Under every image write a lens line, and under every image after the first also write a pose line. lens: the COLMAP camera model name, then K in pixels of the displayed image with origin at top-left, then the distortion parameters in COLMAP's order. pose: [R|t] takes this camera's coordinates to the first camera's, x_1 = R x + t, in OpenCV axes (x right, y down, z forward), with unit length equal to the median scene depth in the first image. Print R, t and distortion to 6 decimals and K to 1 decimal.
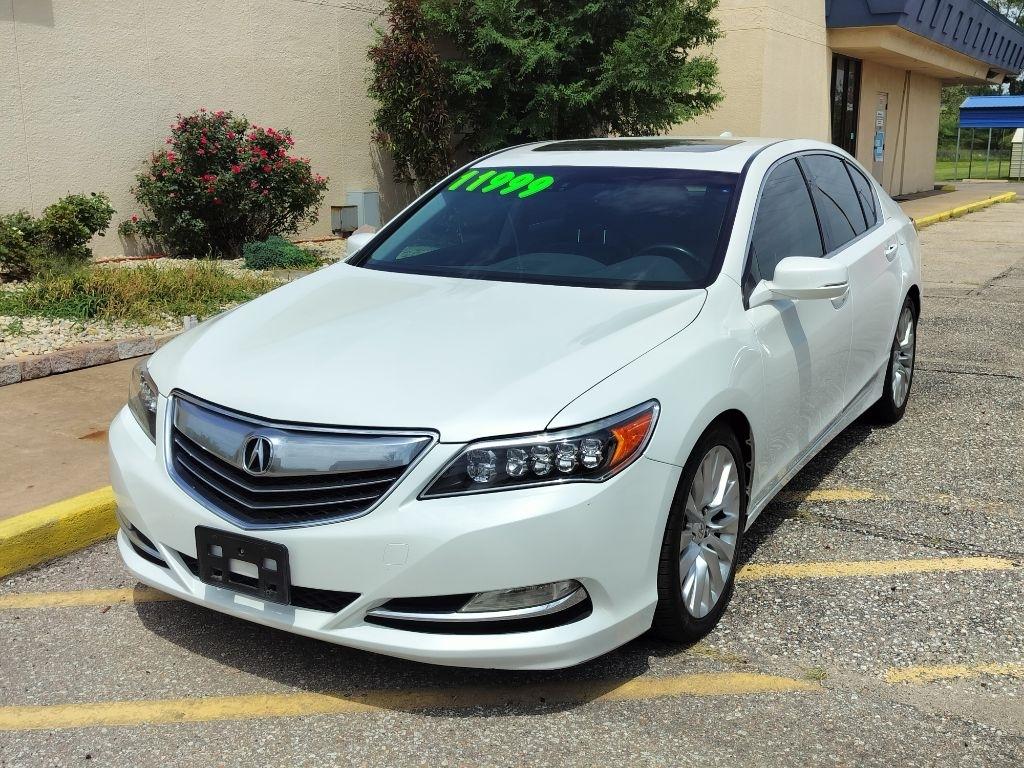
lens RADIAL K [[1092.8, 0, 508.8], [0, 1092.8, 385.7], [0, 0, 1]] dist [0.094838, -0.167225]
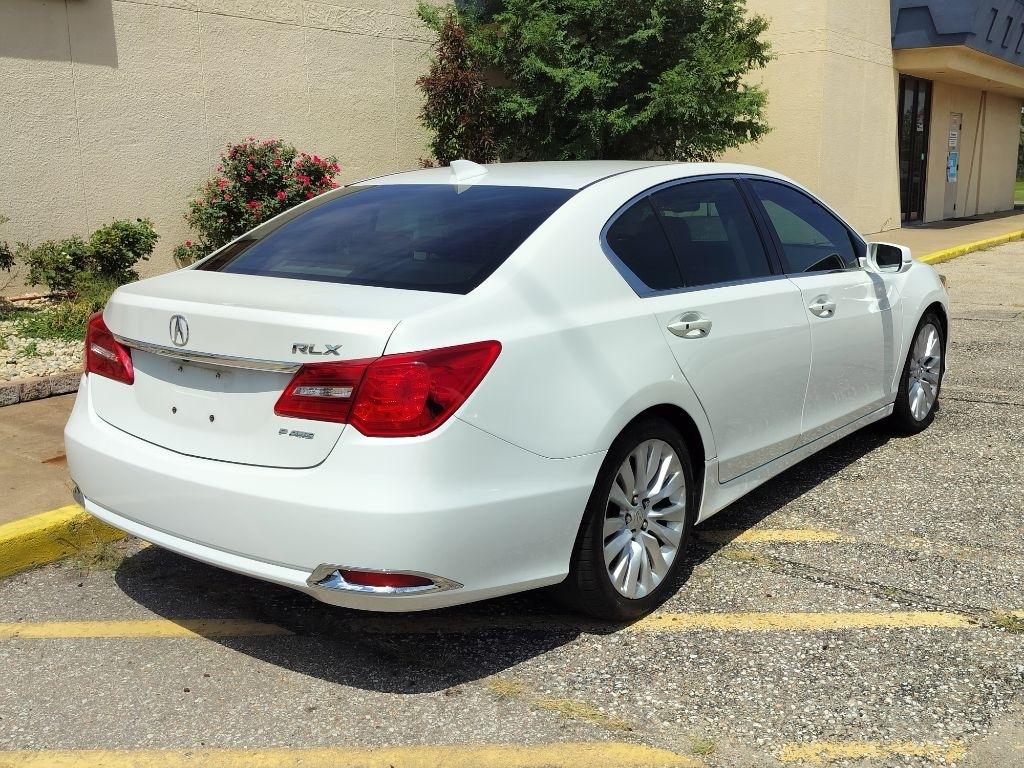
lens RADIAL K [[1043.1, 0, 510.5], [0, 1043.1, 382.1], [0, 0, 1]] dist [0.102715, -0.180313]
pose [[0.995765, 0.008001, -0.091587, 0.067242], [-0.009518, 0.999824, -0.016143, -0.007519], [0.091441, 0.016946, 0.995666, 0.041134]]
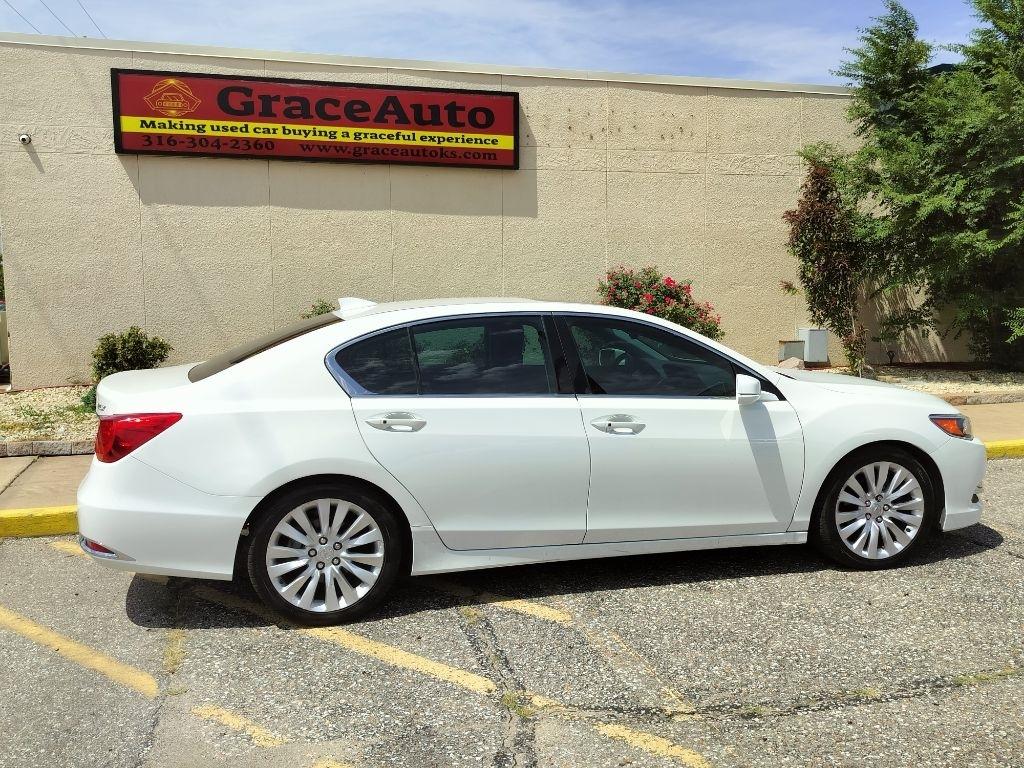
lens RADIAL K [[925.5, 0, 513.7], [0, 925.5, 386.2], [0, 0, 1]] dist [0.080677, -0.138187]
pose [[0.726095, 0.072663, -0.683744, 0.456621], [-0.144513, 0.988317, -0.048434, -0.039188], [0.672236, 0.133977, 0.728113, 0.132161]]
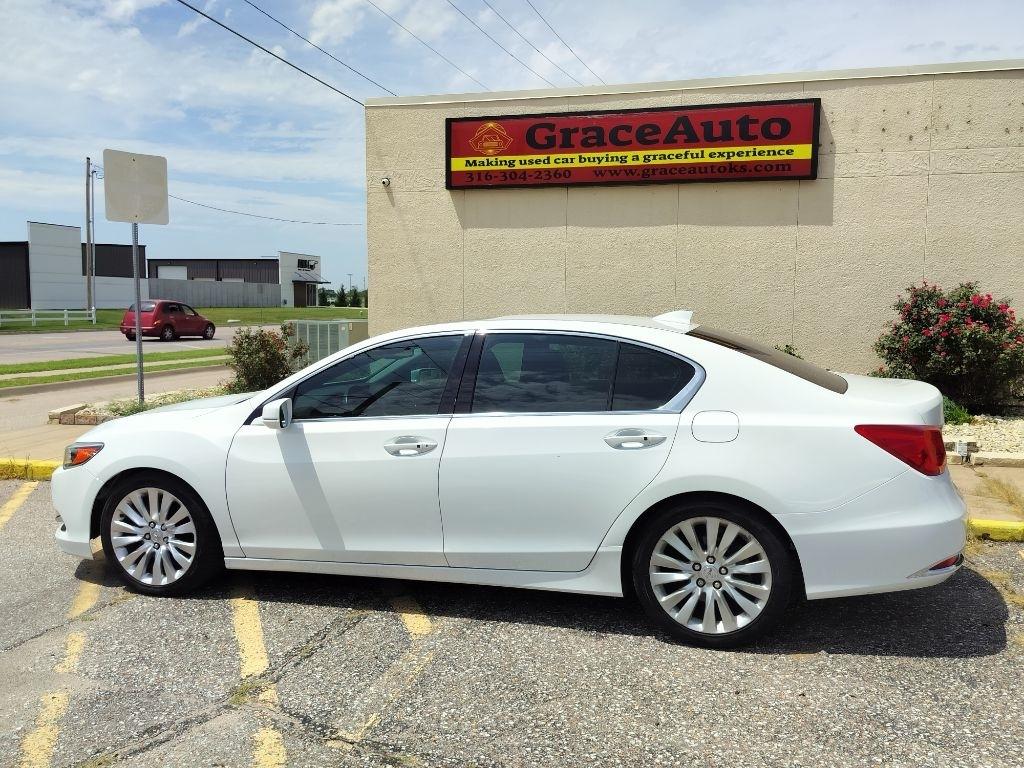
lens RADIAL K [[873.1, 0, 507.3], [0, 873.1, 385.4], [0, 0, 1]] dist [0.085538, -0.137791]
pose [[0.248859, 0.098975, -0.963469, 0.594056], [-0.215094, 0.975572, 0.044660, -0.102112], [0.944354, 0.196123, 0.264068, 0.403044]]
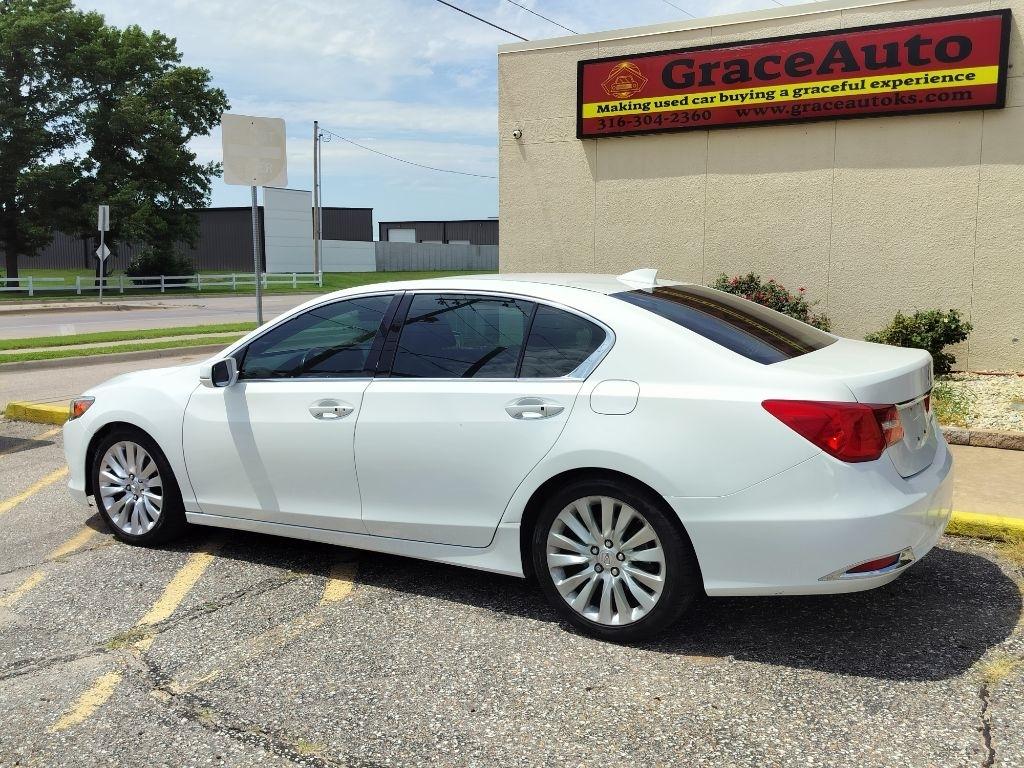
lens RADIAL K [[941.6, 0, 509.5], [0, 941.6, 381.2], [0, 0, 1]] dist [0.079534, -0.126509]
pose [[-0.008843, 0.131001, -0.991343, 0.618302], [-0.212846, 0.968416, 0.129870, -0.135330], [0.977046, 0.212152, 0.019319, 0.558377]]
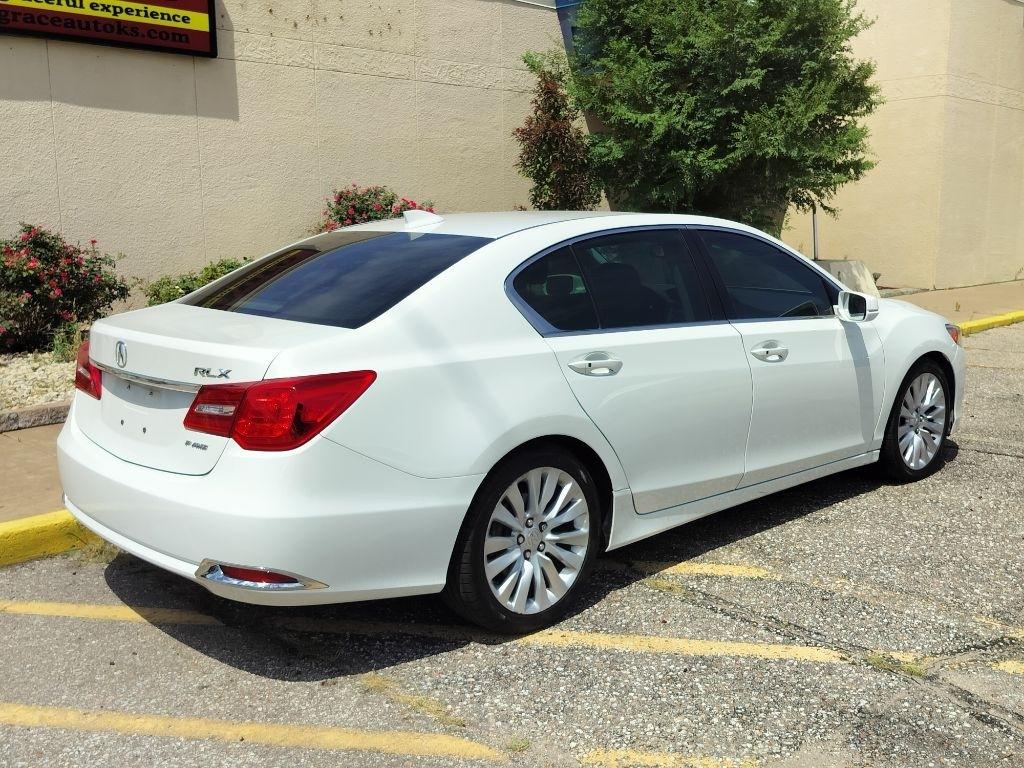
lens RADIAL K [[1039.0, 0, 509.5], [0, 1039.0, 376.3], [0, 0, 1]] dist [0.099936, -0.171640]
pose [[0.968166, 0.036104, -0.247693, 0.167608], [-0.050875, 0.997271, -0.053491, -0.006558], [0.245086, 0.064390, 0.967361, 0.021095]]
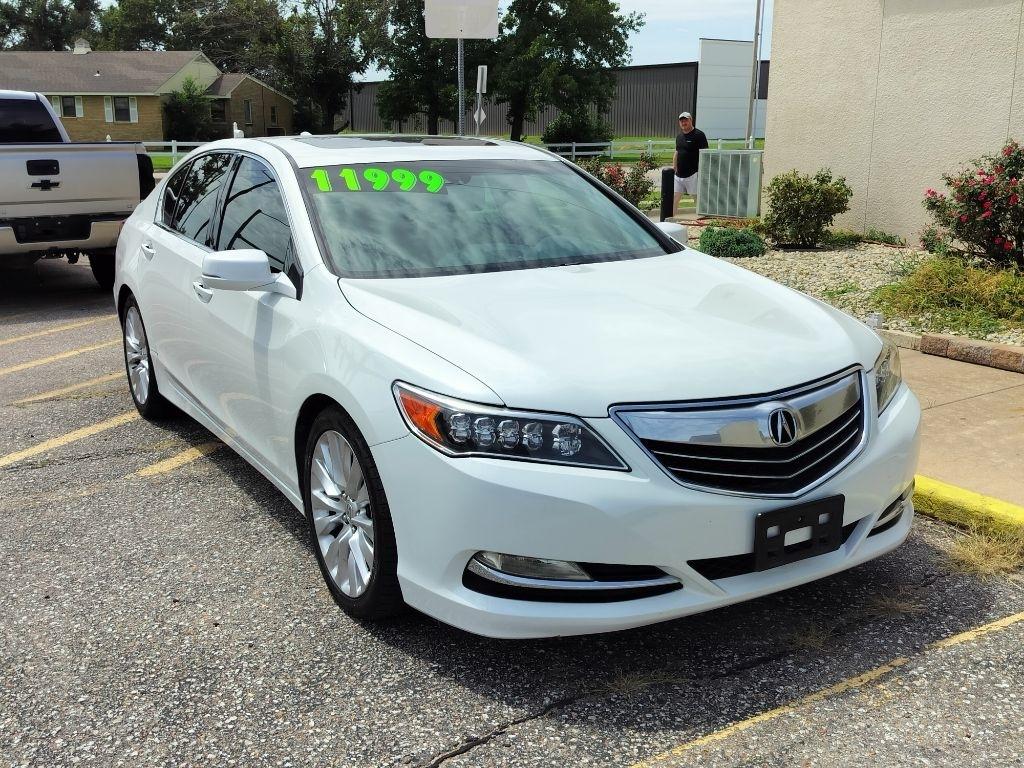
lens RADIAL K [[1060.1, 0, 513.4], [0, 1060.1, 382.5], [0, 0, 1]] dist [0.105550, -0.193990]
pose [[-0.444144, 0.213290, -0.870197, 0.526207], [-0.192009, 0.926026, 0.324975, -0.193627], [0.875139, 0.311422, -0.370336, 0.839151]]
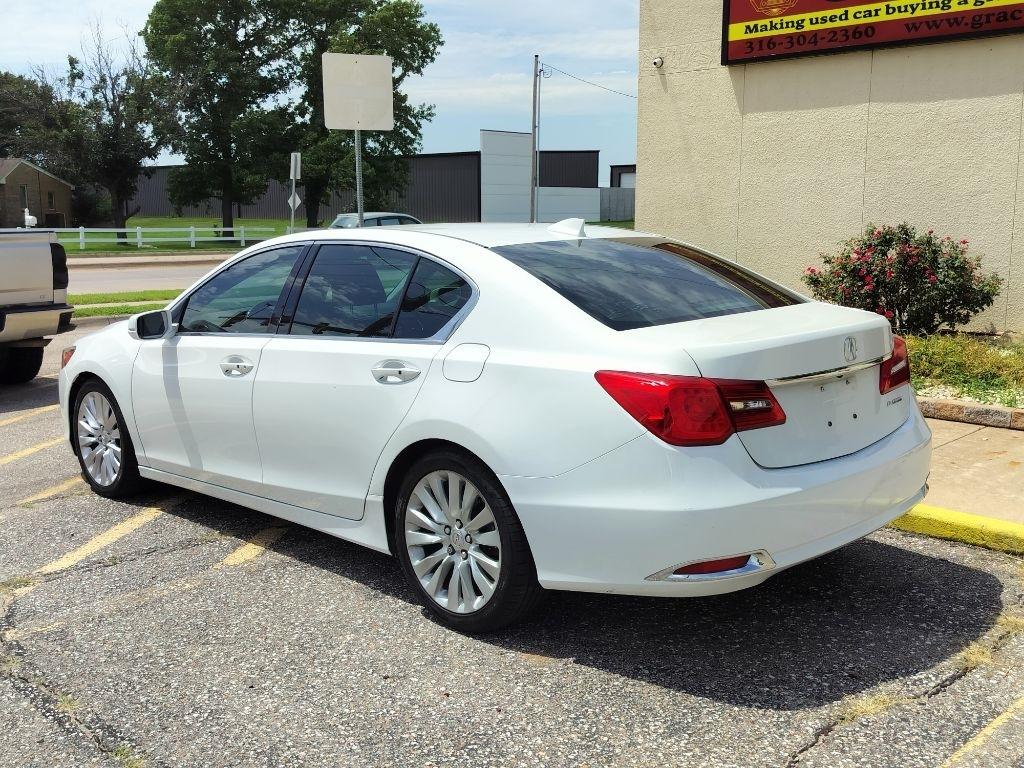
lens RADIAL K [[1043.1, 0, 510.5], [0, 1043.1, 382.1], [0, 0, 1]] dist [0.102715, -0.180313]
pose [[-0.248044, 0.162785, -0.954974, 0.599273], [-0.203372, 0.955063, 0.215624, -0.169084], [0.947161, 0.247699, -0.203792, 0.713207]]
